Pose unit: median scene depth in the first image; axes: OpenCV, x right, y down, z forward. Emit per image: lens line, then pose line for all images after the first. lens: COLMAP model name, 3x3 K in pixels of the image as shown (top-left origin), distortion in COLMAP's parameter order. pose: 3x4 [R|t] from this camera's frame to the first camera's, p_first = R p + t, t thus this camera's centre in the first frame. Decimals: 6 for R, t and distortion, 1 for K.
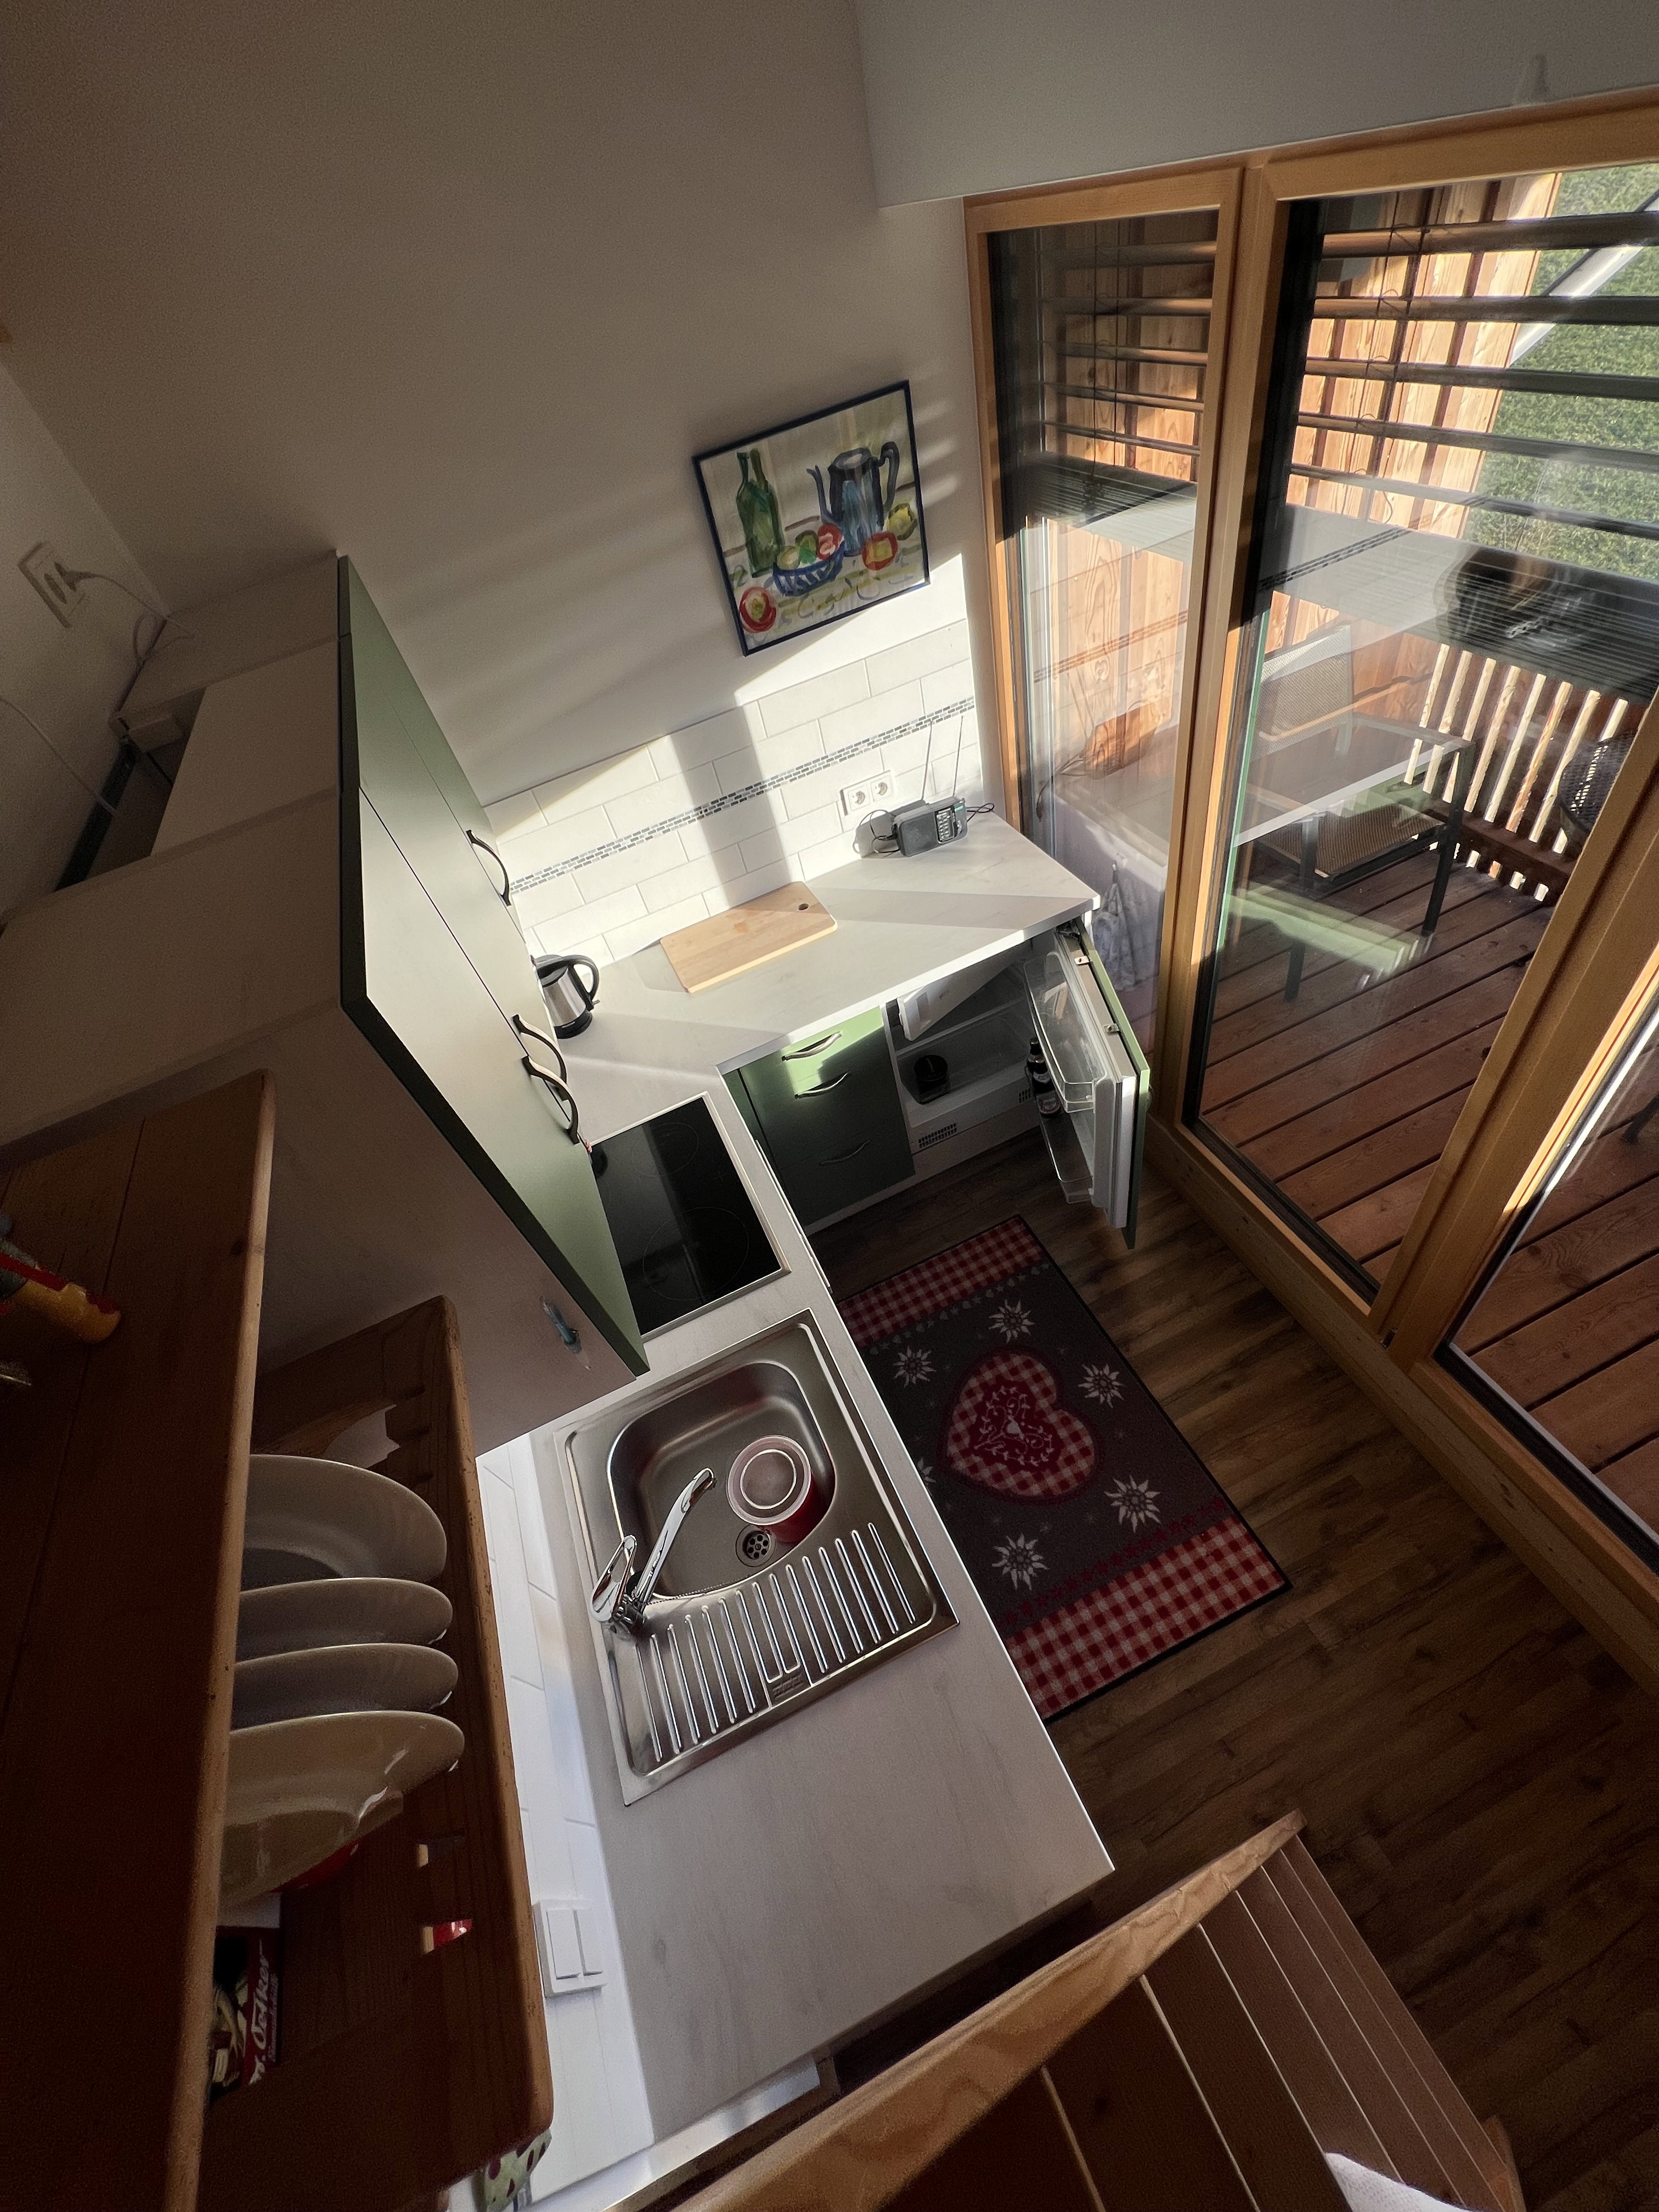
lens RADIAL K [[889.8, 0, 829.0], [0, 889.8, 1105.6], [0, 0, 1]] dist [0.002235, 0.000934]
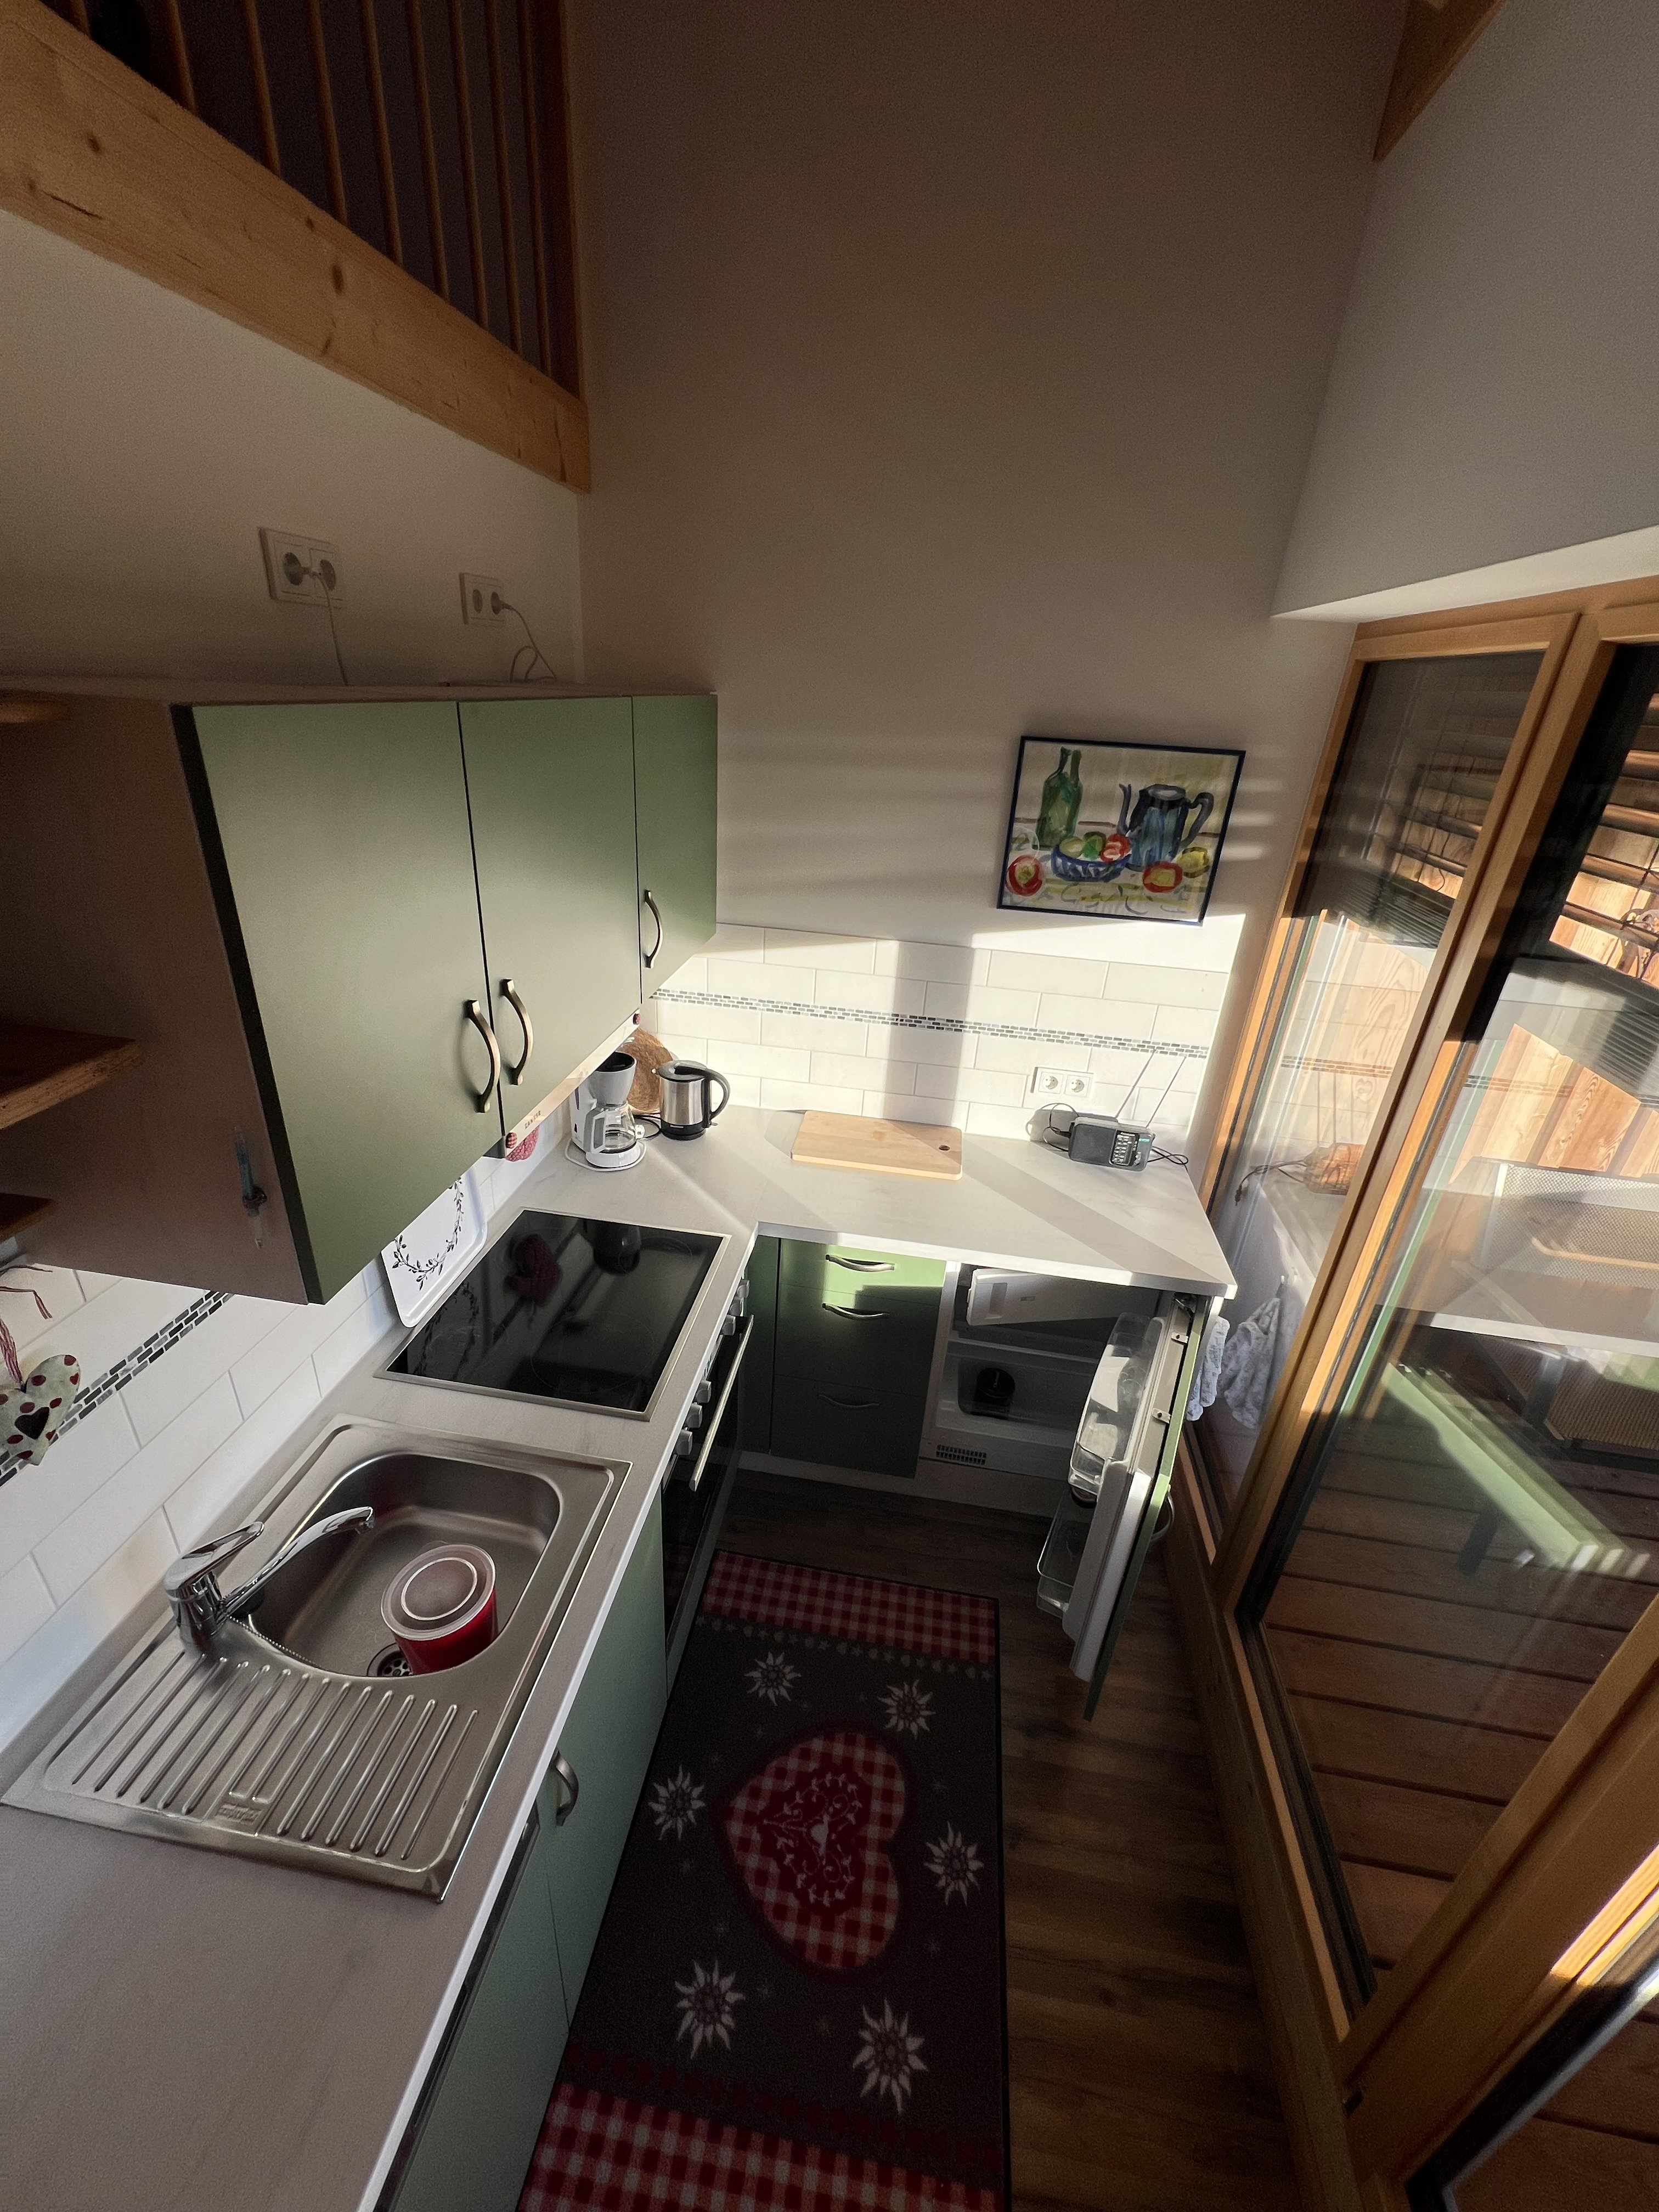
lens RADIAL K [[889.8, 0, 829.8], [0, 889.8, 1111.5], [0, 0, 1]] dist [0.002235, 0.000934]
pose [[0.824340, 0.451782, -0.341110, 0.196730], [-0.537666, 0.813395, -0.222046, 0.028118], [0.177141, 0.366444, 0.913422, 0.087099]]
